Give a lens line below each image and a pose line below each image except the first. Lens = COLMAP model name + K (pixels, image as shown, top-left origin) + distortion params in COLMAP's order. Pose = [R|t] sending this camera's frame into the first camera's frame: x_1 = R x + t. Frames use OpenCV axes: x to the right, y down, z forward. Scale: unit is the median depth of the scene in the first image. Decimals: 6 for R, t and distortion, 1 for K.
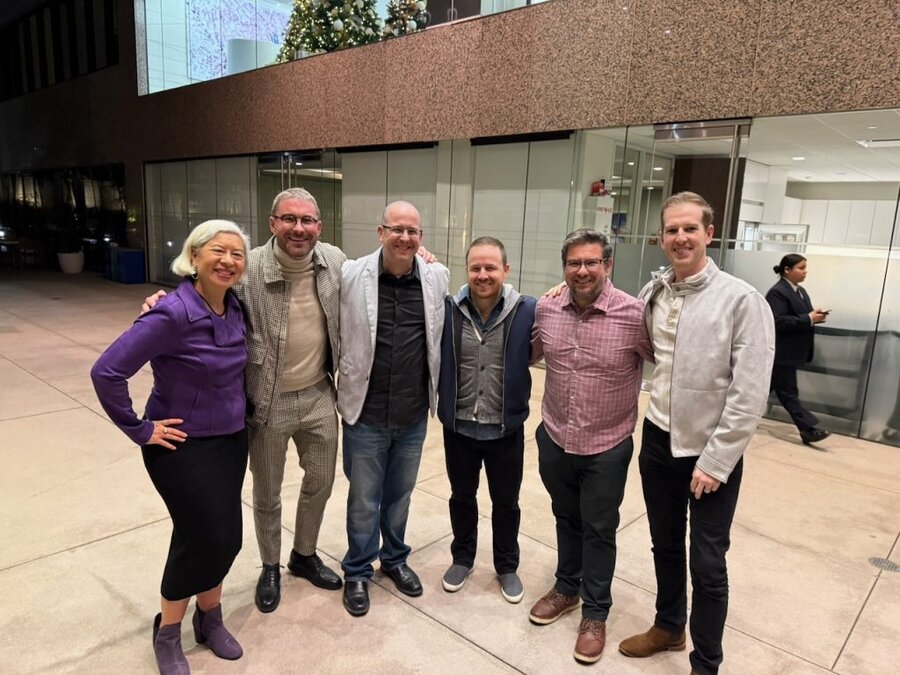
lens RADIAL K [[642.0, 0, 438.0], [0, 642.0, 350.8], [0, 0, 1]] dist [0.050360, -0.029397]
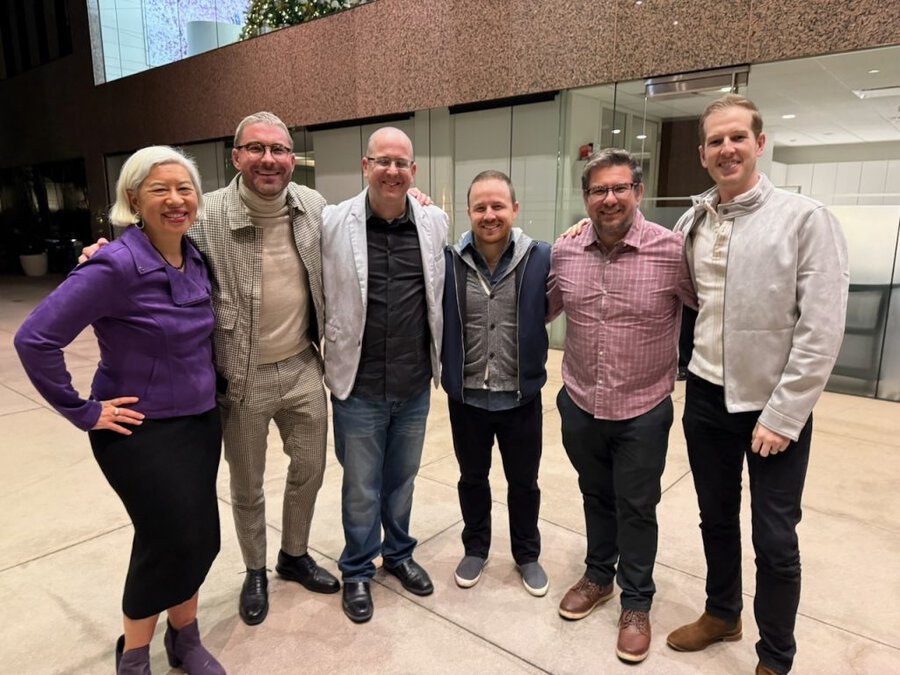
lens RADIAL K [[642.0, 0, 439.3], [0, 642.0, 347.6], [0, 0, 1]] dist [0.050360, -0.029397]
pose [[0.998365, -0.047123, 0.032341, -0.028807], [0.046900, 0.998870, 0.007628, 0.042159], [-0.032664, -0.006099, 0.999448, 0.134512]]
